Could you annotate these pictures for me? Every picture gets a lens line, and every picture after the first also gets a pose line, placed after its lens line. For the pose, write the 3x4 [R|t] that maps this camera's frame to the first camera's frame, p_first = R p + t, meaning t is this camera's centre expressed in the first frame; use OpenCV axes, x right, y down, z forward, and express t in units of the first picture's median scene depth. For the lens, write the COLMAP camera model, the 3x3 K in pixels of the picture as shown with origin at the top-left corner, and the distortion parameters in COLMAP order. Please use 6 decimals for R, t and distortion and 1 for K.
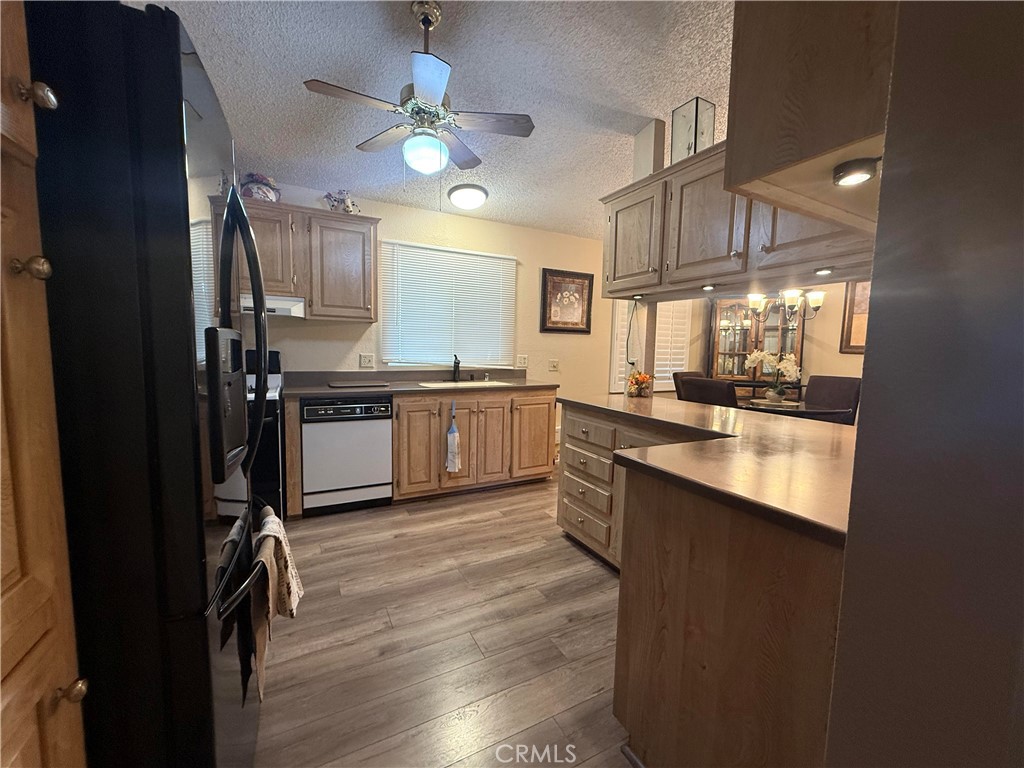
lens RADIAL K [[408.9, 0, 515.6], [0, 408.9, 386.0], [0, 0, 1]] dist [0.001299, -0.000050]
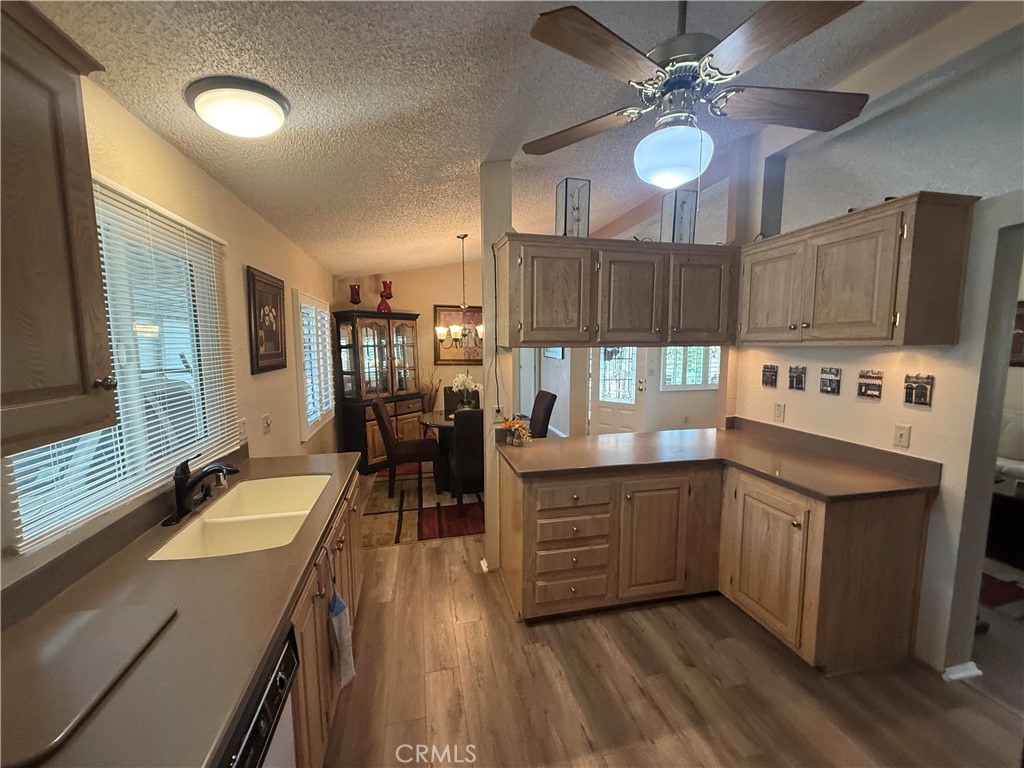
lens RADIAL K [[408.9, 0, 508.7], [0, 408.9, 384.8], [0, 0, 1]] dist [0.001299, -0.000050]
pose [[0.262594, -0.125327, 0.956733, -0.733050], [0.094929, 0.990074, 0.103639, -0.255683], [-0.960226, 0.063607, 0.271885, 0.869903]]
